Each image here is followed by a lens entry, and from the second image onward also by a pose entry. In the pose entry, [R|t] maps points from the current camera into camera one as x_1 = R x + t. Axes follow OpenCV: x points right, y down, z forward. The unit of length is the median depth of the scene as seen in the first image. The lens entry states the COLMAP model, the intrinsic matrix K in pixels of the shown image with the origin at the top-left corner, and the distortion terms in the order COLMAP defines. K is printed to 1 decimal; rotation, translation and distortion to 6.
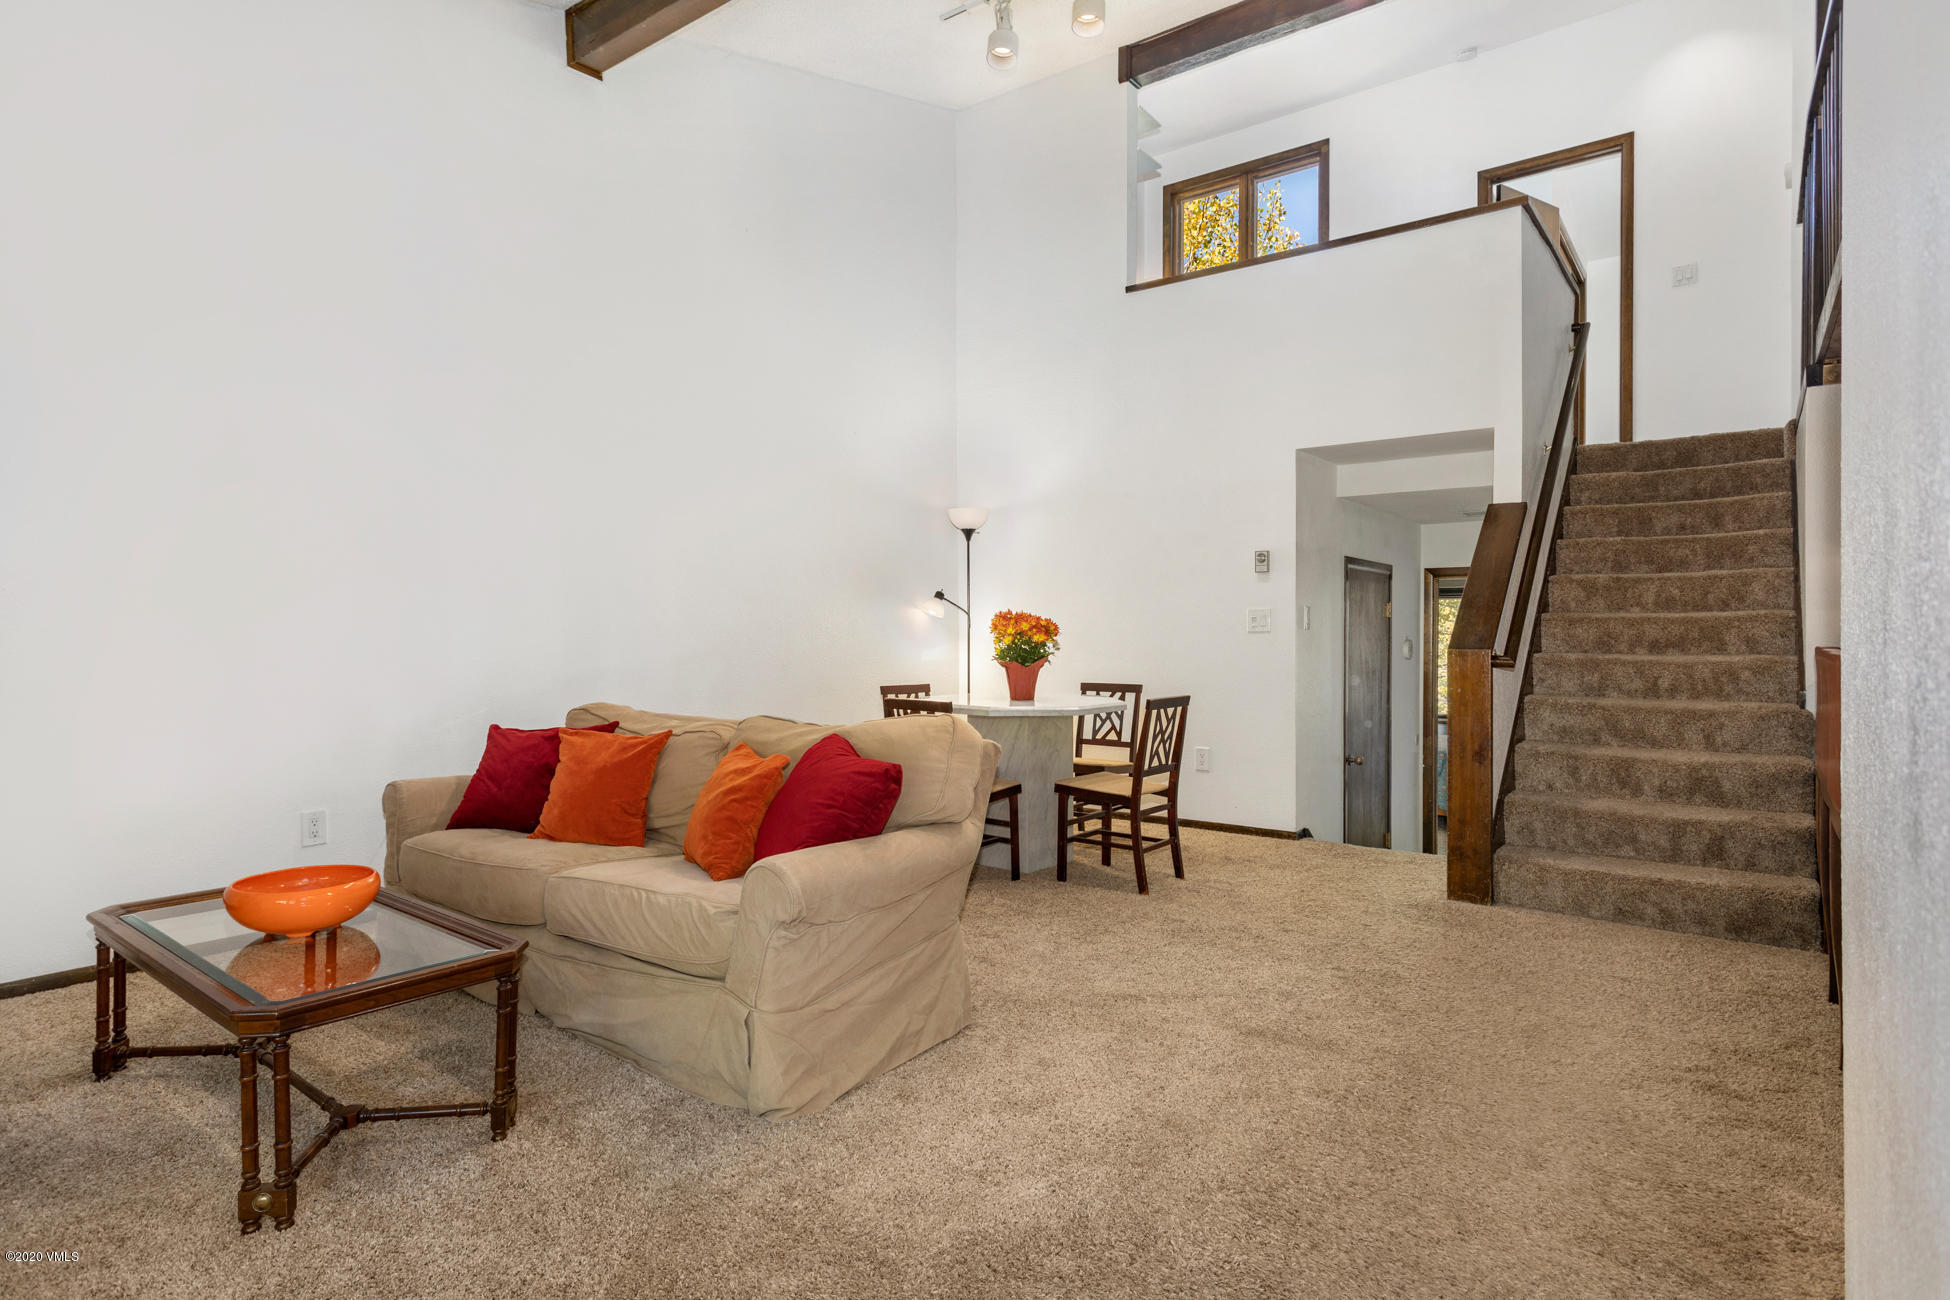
lens RADIAL K [[1010.2, 0, 979.2], [0, 1010.2, 645.5], [0, 0, 1]] dist [-0.004450, -0.000873]
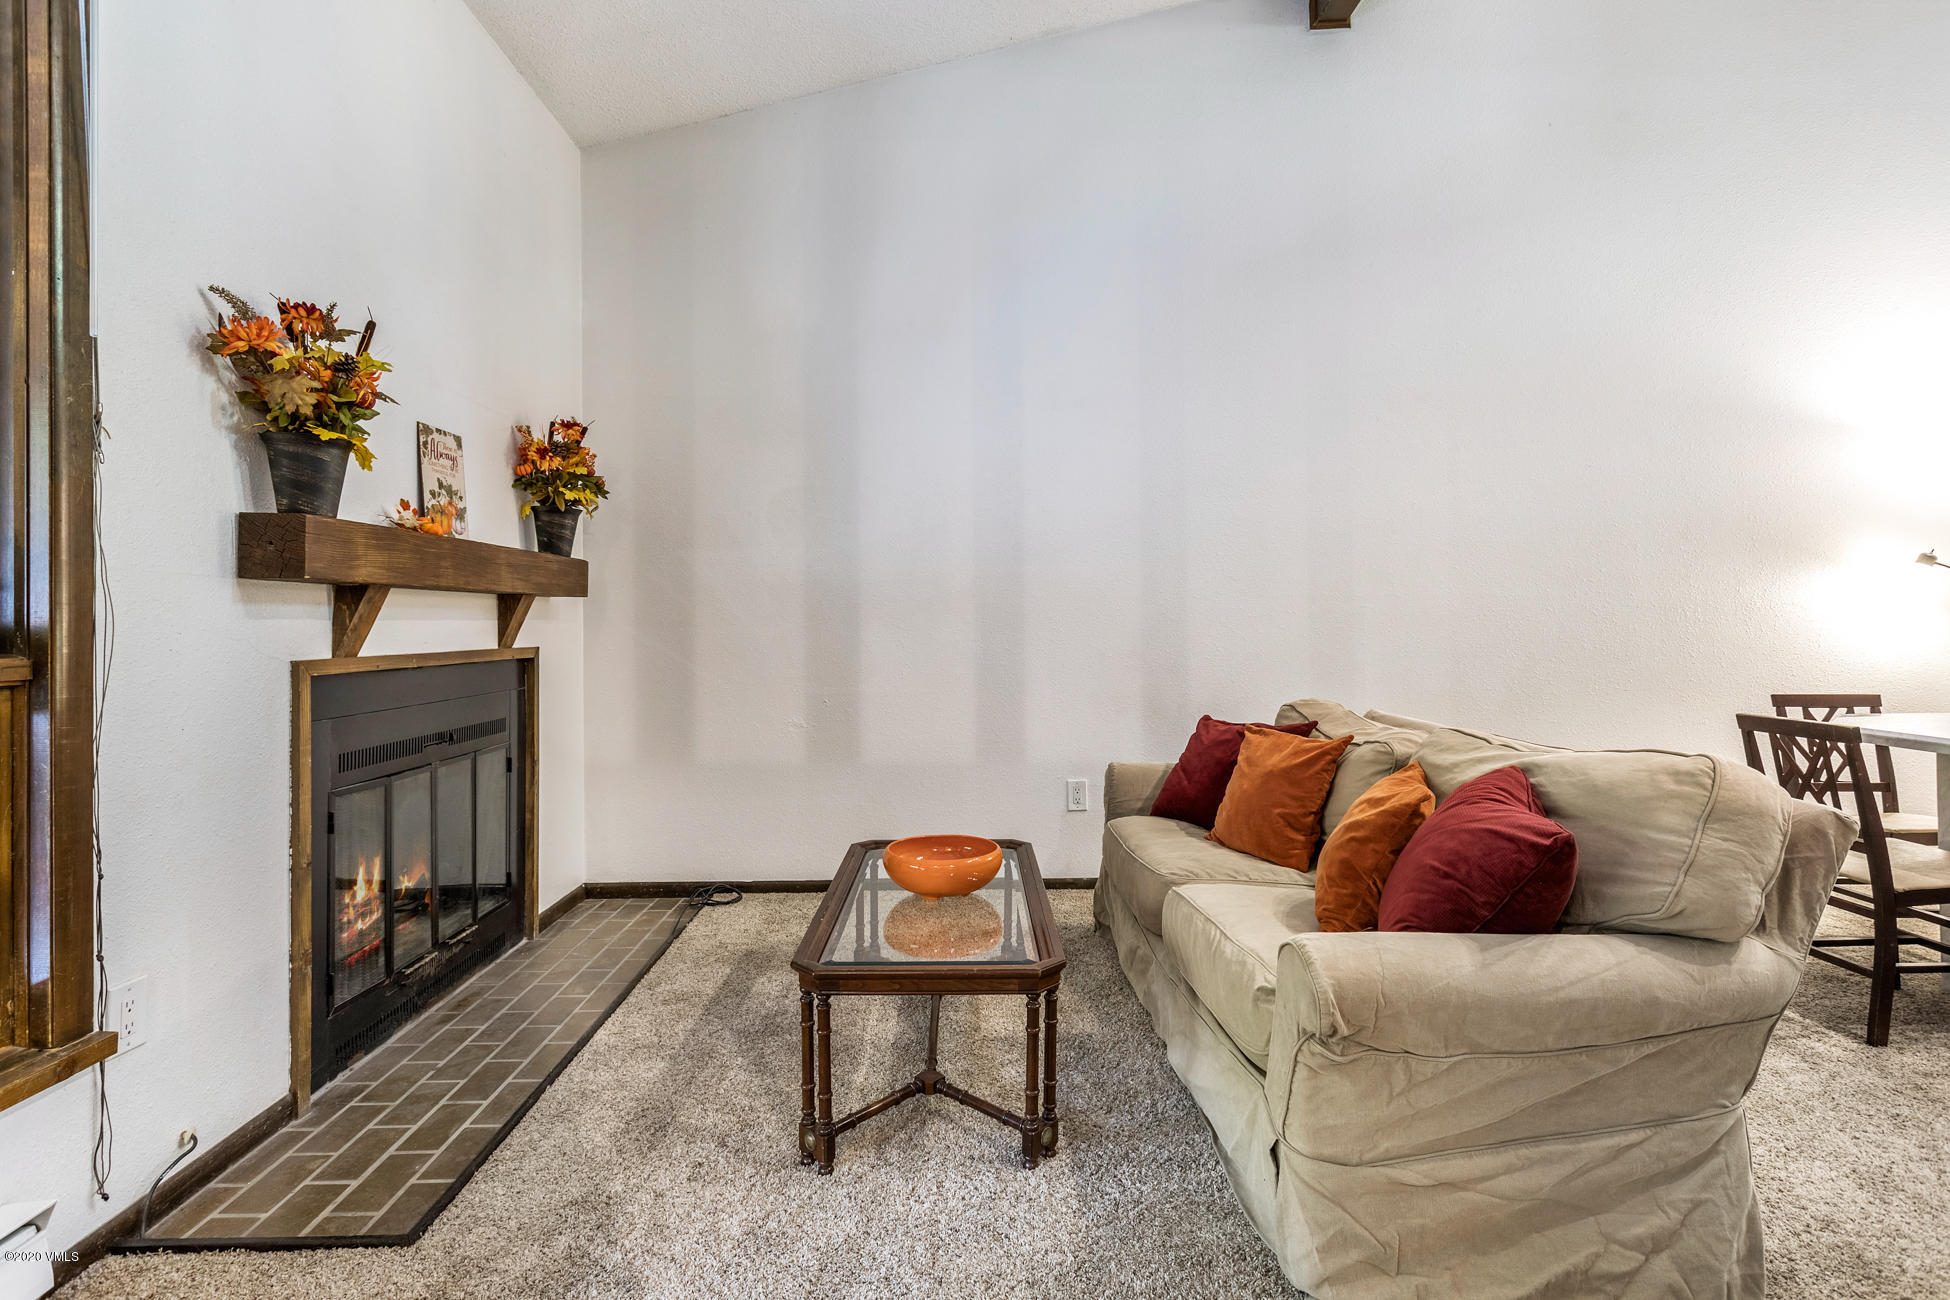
lens RADIAL K [[936.6, 0, 969.4], [0, 936.6, 634.3], [0, 0, 1]] dist [0.002213, 0.001437]
pose [[0.619649, -0.001610, -0.784877, 0.133144], [0.000472, 0.999998, -0.001679, -0.001010], [0.784879, 0.000671, 0.619649, 0.327323]]
